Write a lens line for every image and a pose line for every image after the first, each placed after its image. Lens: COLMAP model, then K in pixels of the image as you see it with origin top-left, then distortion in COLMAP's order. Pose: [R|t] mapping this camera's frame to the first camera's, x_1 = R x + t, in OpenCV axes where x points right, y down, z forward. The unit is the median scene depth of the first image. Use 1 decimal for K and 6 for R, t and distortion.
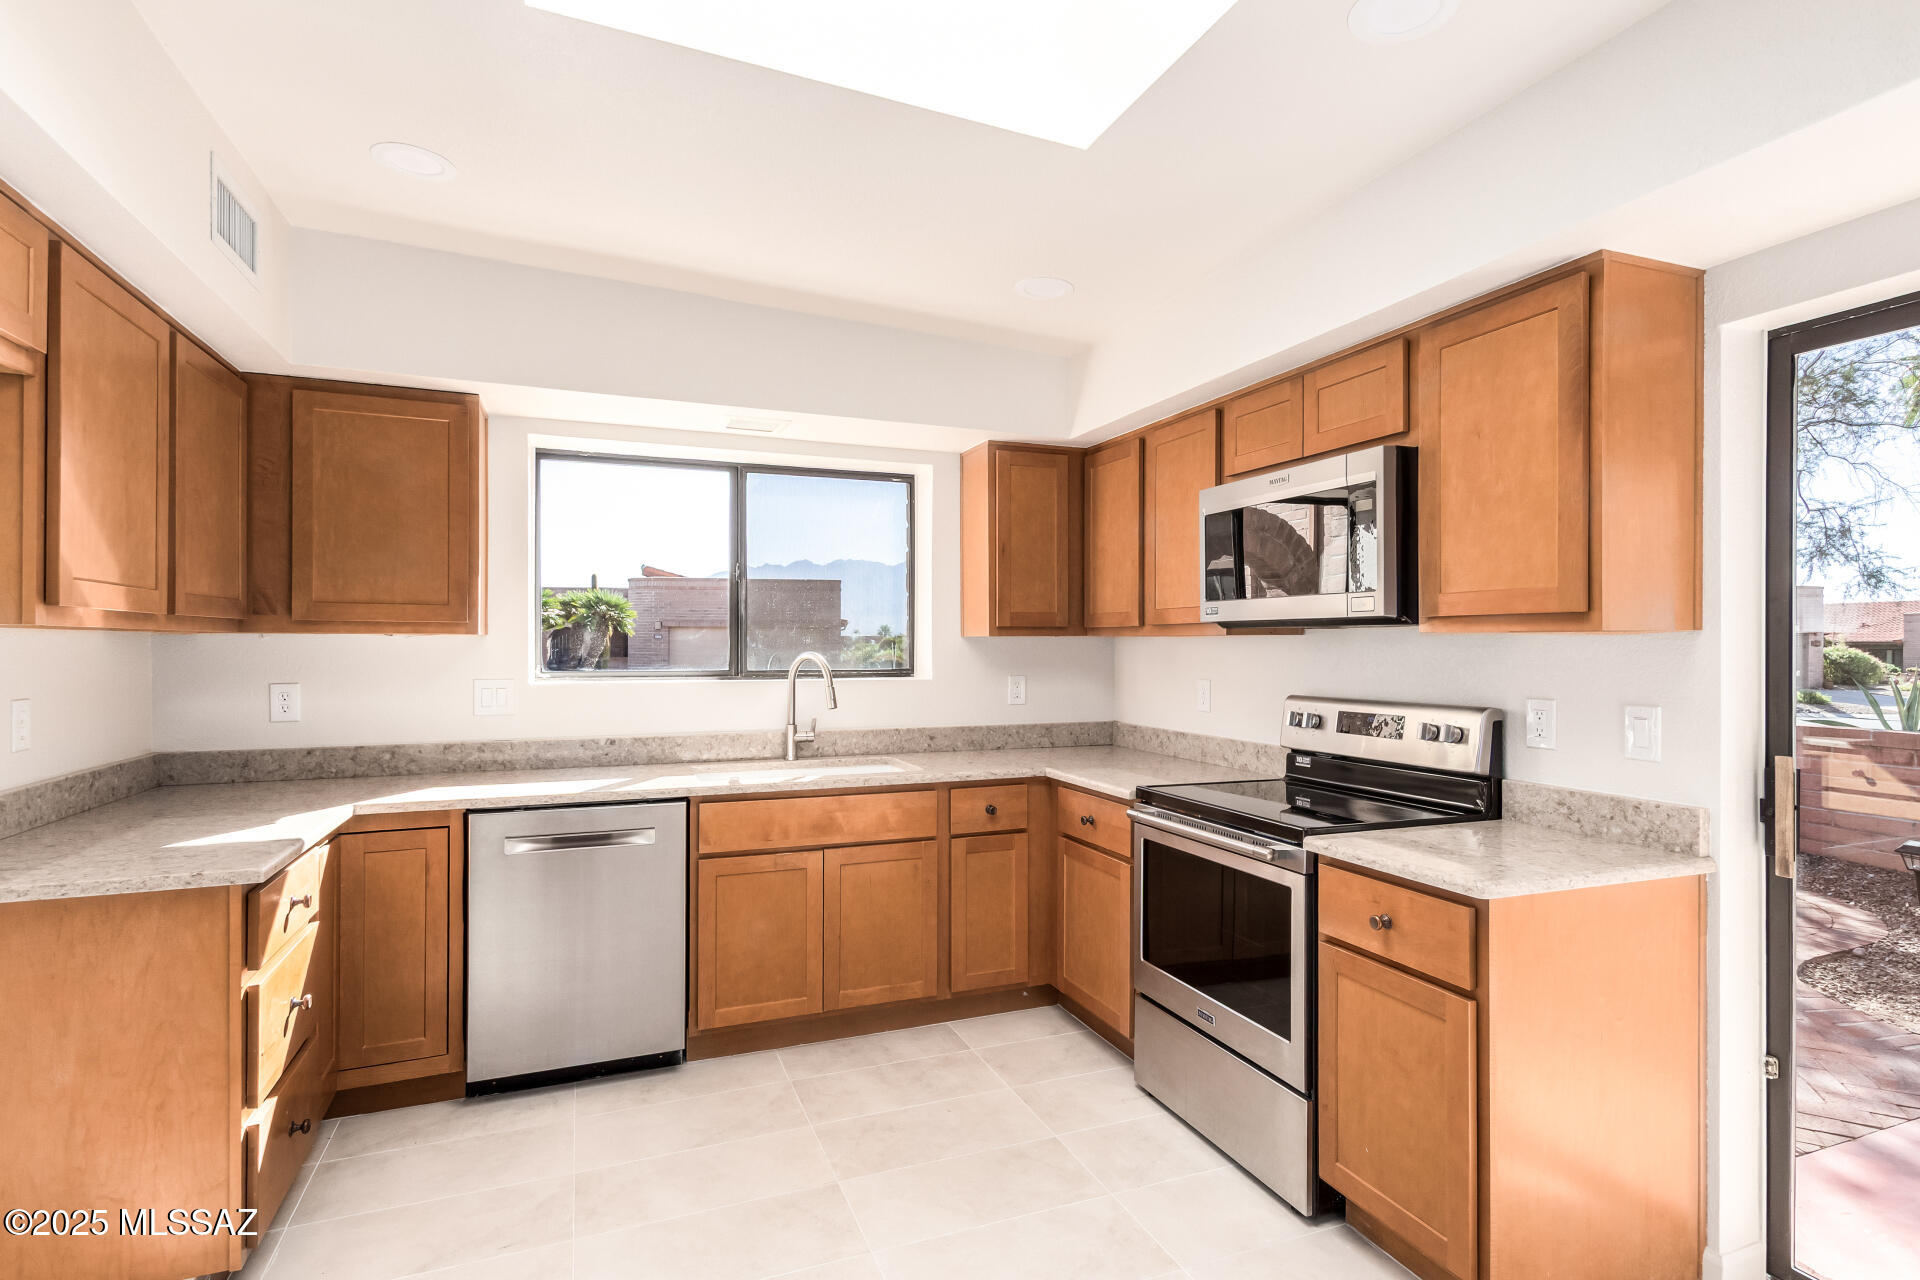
lens RADIAL K [[990.3, 0, 970.9], [0, 990.3, 643.3], [0, 0, 1]] dist [0.014922, -0.001555]
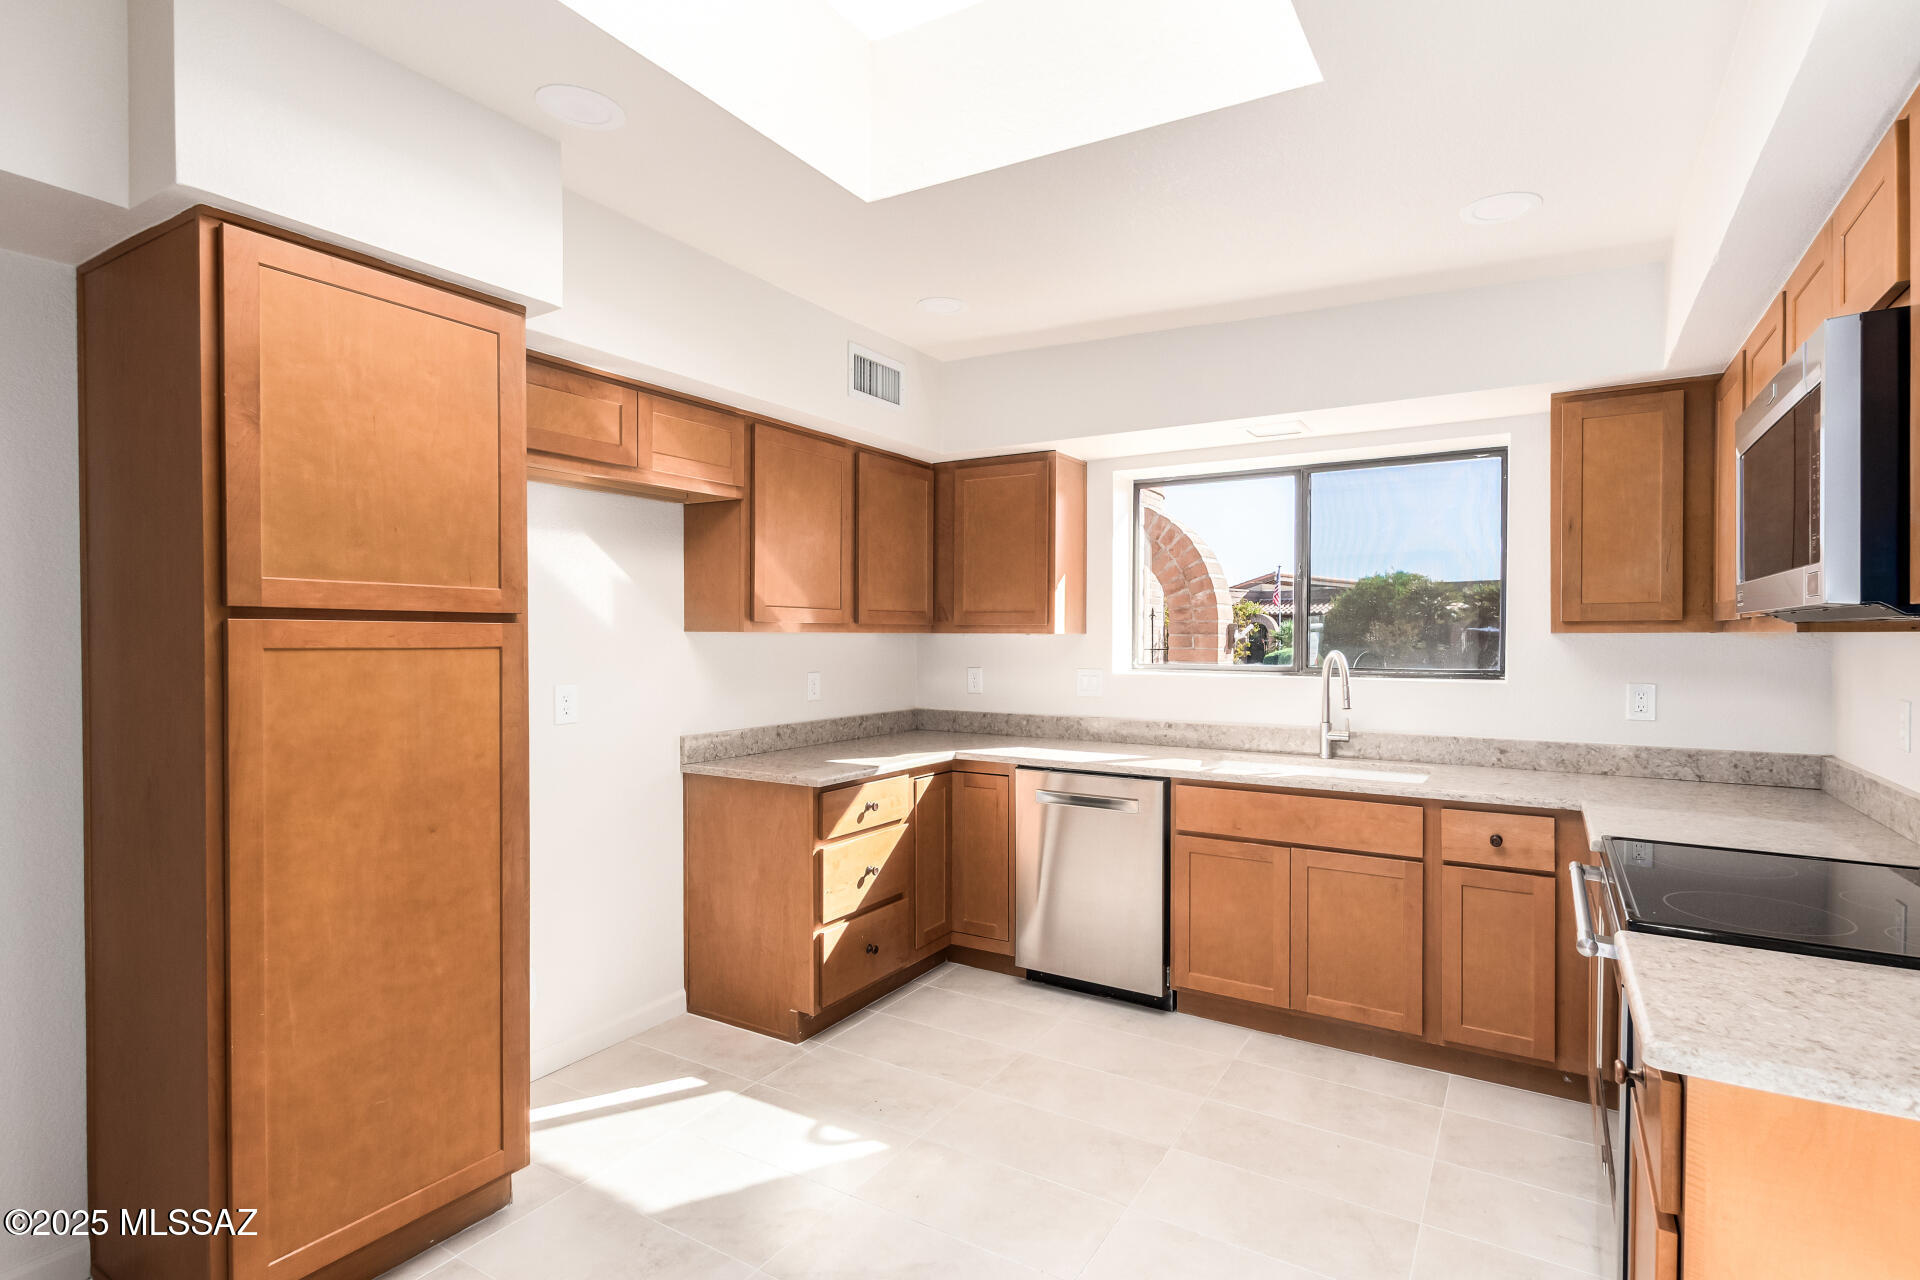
lens RADIAL K [[926.4, 0, 960.6], [0, 926.4, 641.6], [0, 0, 1]] dist [0.003074, 0.000986]
pose [[0.587674, 0.004774, -0.809084, 0.418386], [0.000419, 0.999981, 0.006205, -0.006440], [0.809098, -0.003986, 0.587660, 0.182861]]
